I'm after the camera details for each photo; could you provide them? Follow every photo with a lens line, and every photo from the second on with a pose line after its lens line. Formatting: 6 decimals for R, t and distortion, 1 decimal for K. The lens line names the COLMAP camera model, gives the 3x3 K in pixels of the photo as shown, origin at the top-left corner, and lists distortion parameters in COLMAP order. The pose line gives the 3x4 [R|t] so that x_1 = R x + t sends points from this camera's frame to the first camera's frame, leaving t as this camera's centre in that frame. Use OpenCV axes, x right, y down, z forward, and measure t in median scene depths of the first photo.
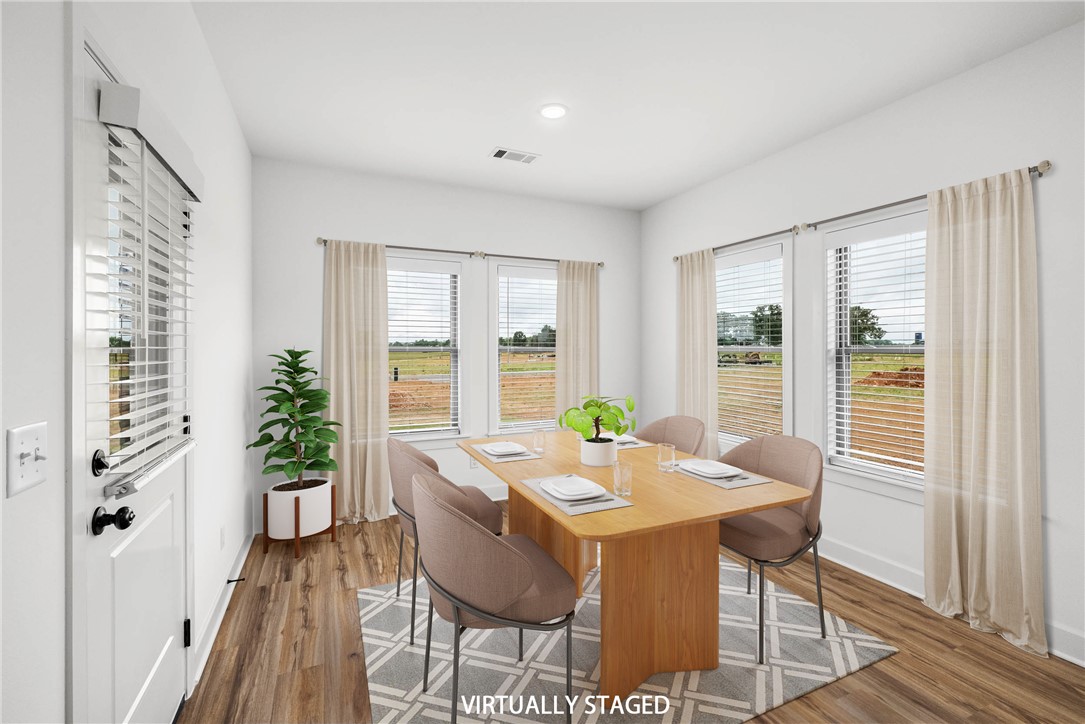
lens RADIAL K [[477.5, 0, 539.0], [0, 477.5, 354.1], [0, 0, 1]] dist [-0.000100, -0.000074]
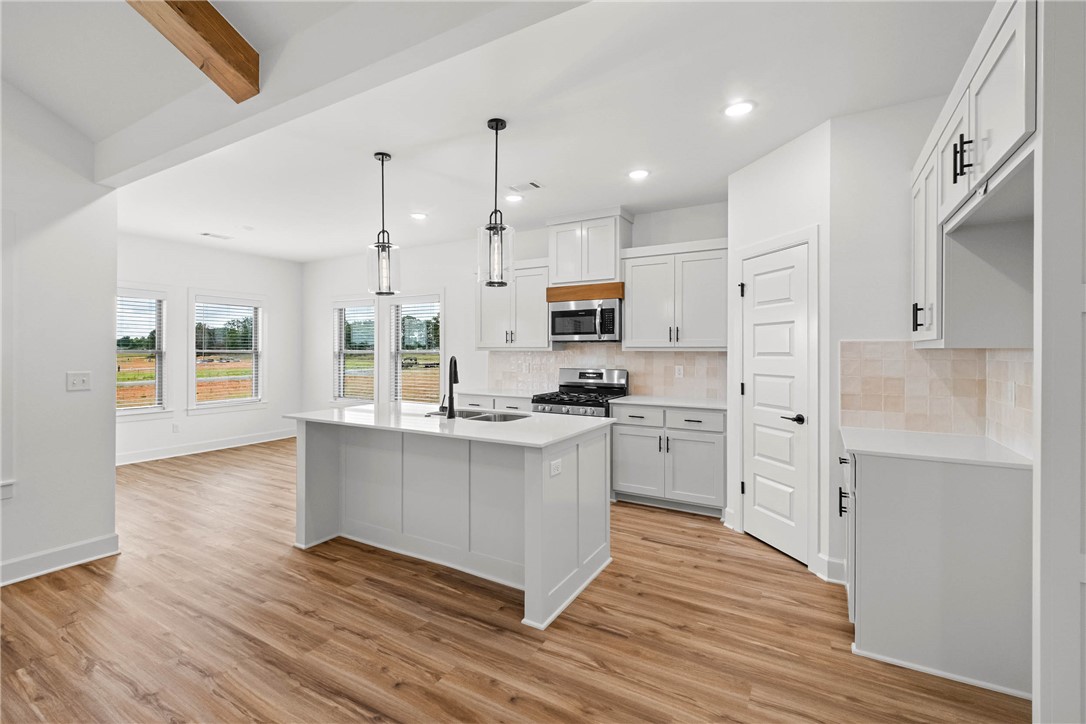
lens RADIAL K [[477.9, 0, 539.5], [0, 477.9, 354.1], [0, 0, 1]] dist [-0.000100, -0.000074]
pose [[0.805388, 0.001672, 0.592746, -0.108181], [0.002158, 0.999981, -0.005753, 0.008166], [-0.592744, 0.005913, 0.805369, -0.843750]]
